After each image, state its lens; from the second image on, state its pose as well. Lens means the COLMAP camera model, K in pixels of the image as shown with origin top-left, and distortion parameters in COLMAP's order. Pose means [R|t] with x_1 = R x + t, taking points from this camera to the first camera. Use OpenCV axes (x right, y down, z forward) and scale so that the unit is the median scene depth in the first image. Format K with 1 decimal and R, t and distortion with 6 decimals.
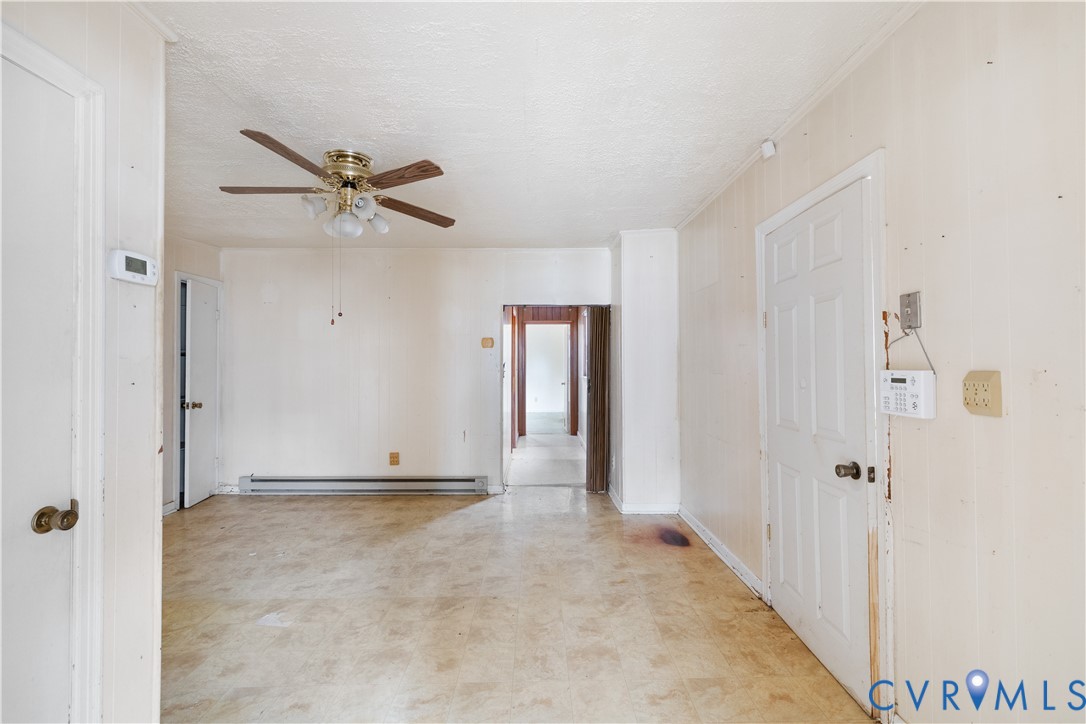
lens RADIAL K [[458.0, 0, 549.6], [0, 458.0, 358.2], [0, 0, 1]] dist [-0.000453, -0.000123]
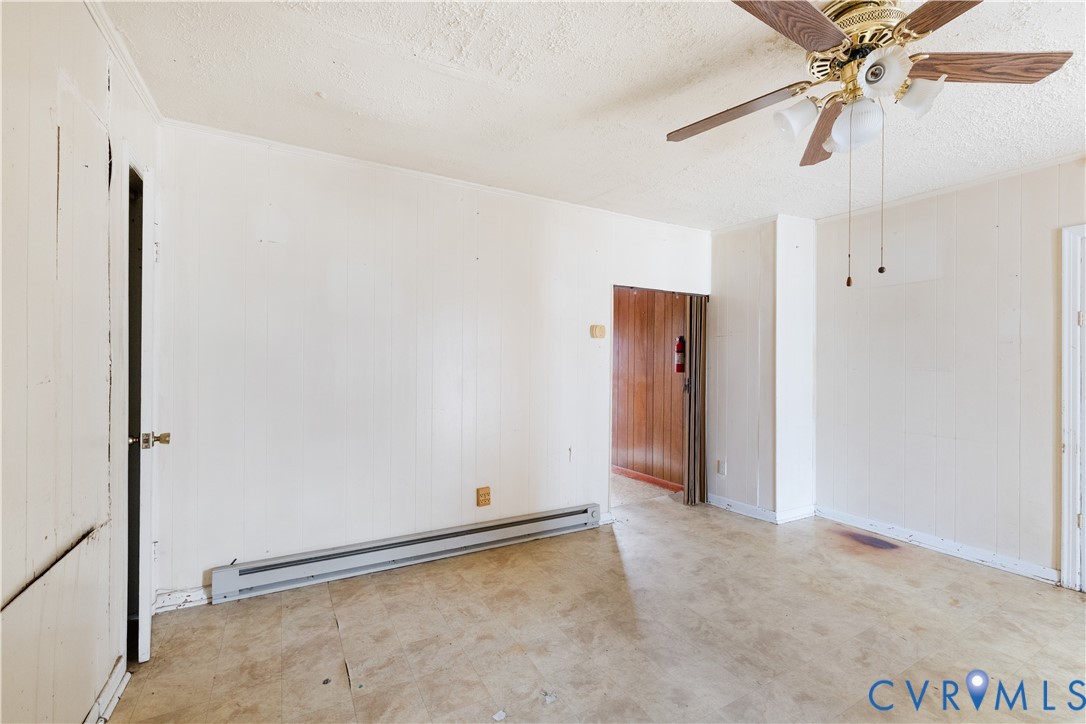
lens RADIAL K [[458.0, 0, 553.3], [0, 458.0, 362.0], [0, 0, 1]] dist [-0.000453, -0.000123]
pose [[0.877357, 0.011061, 0.479711, -0.828667], [-0.013270, 0.999911, 0.001215, 0.022956], [-0.479655, -0.007432, 0.877426, 0.503033]]
